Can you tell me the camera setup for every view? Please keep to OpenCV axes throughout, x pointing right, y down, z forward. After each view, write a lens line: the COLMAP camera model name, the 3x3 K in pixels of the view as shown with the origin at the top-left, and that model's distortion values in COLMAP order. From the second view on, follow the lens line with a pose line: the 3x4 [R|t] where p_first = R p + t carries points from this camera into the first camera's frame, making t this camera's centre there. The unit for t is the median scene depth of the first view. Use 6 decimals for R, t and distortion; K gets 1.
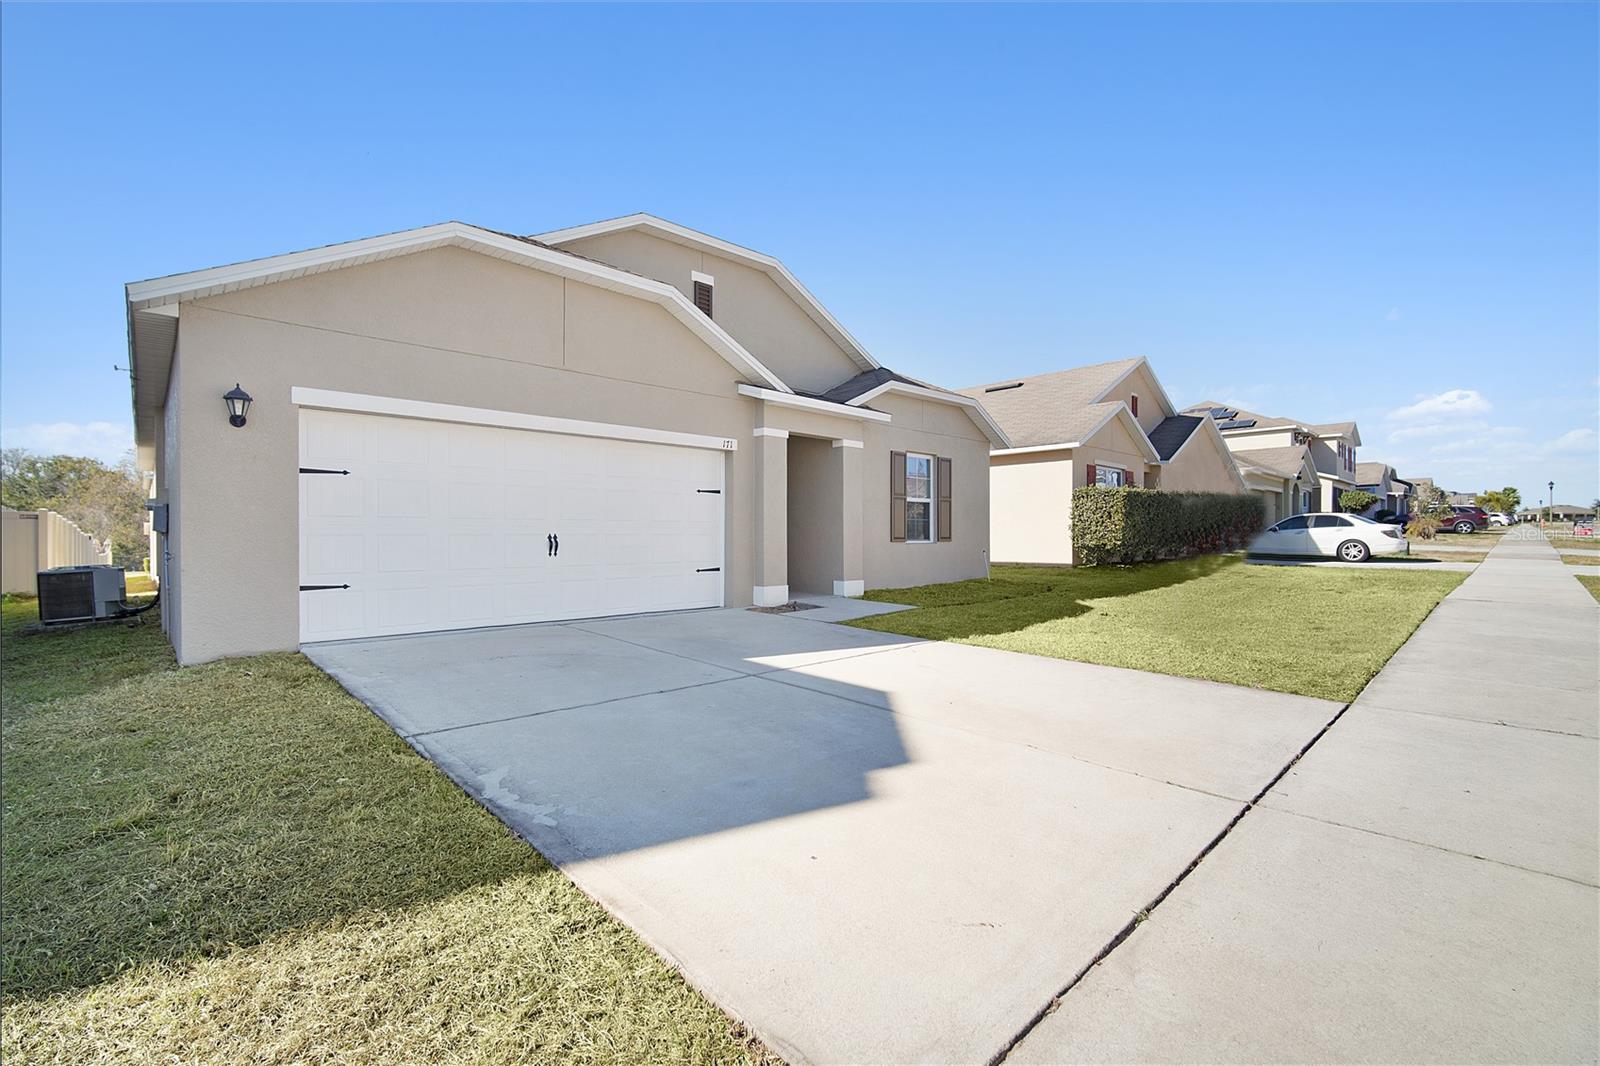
lens RADIAL K [[694.7, 0, 784.6], [0, 694.7, 533.4], [0, 0, 1]] dist [-0.000149, -0.000016]
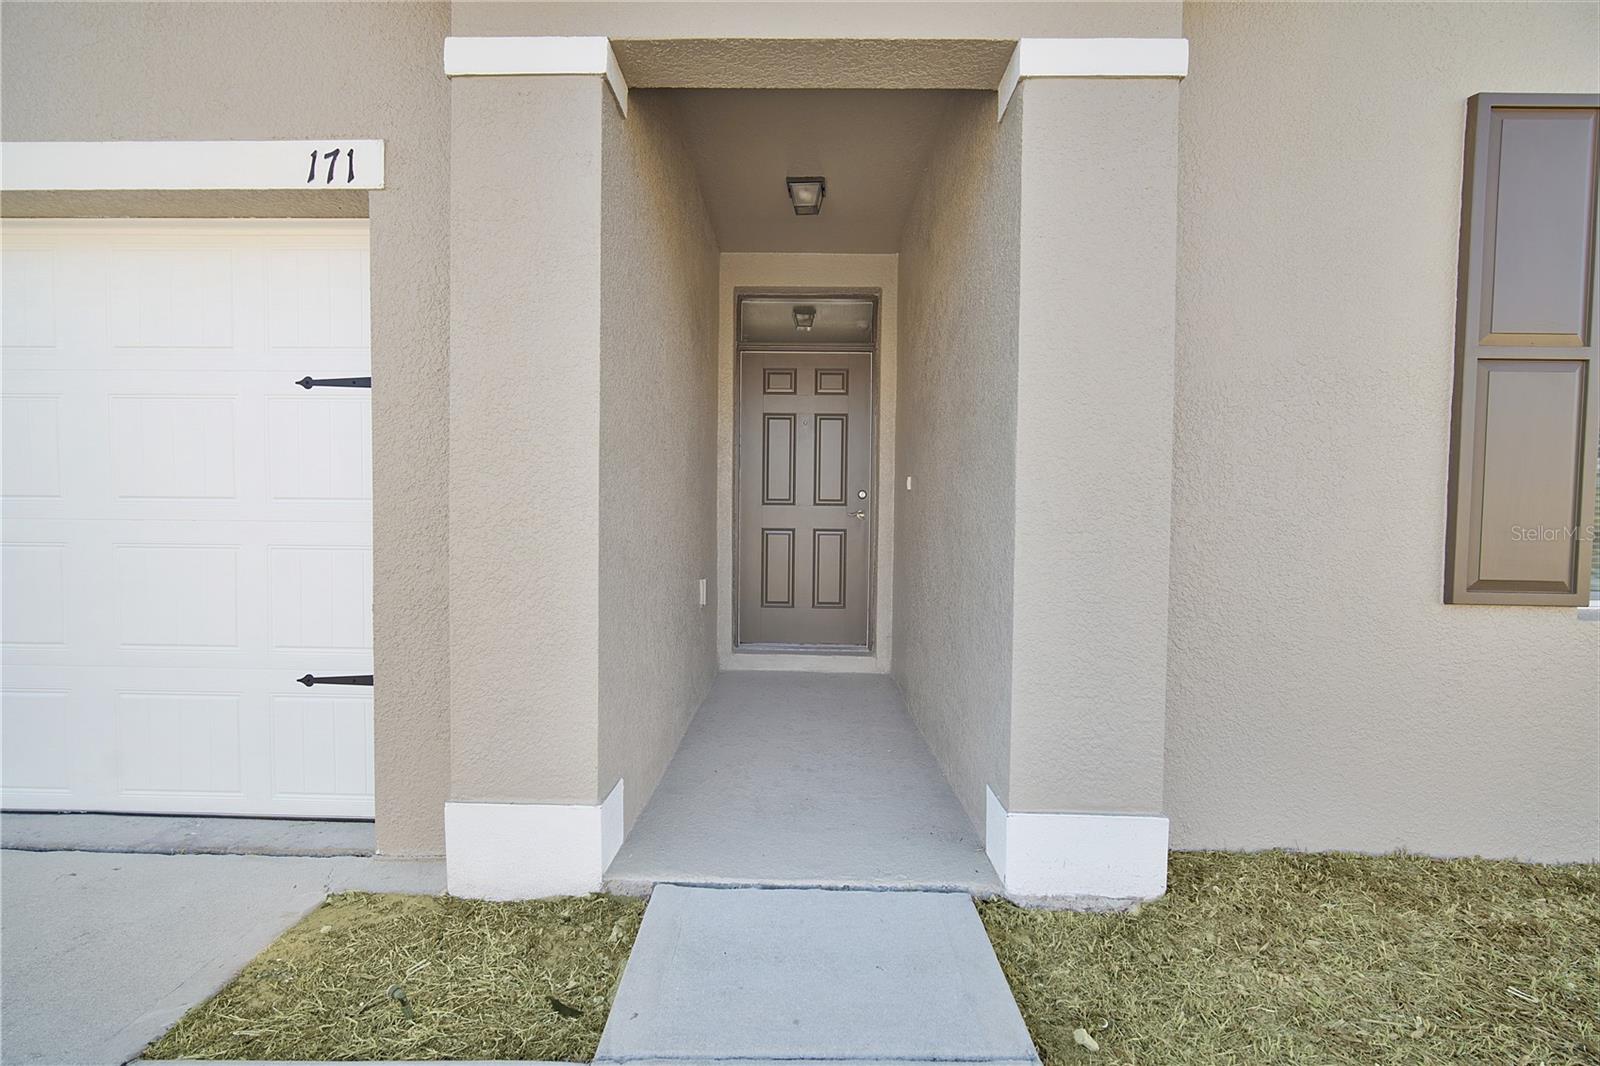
lens RADIAL K [[694.7, 0, 784.6], [0, 694.7, 533.4], [0, 0, 1]] dist [-0.000149, -0.000016]
pose [[0.702439, 0.033574, -0.710951, 0.173422], [-0.011976, 0.999303, 0.035358, -0.010881], [0.711643, -0.016323, 0.702352, 0.816086]]
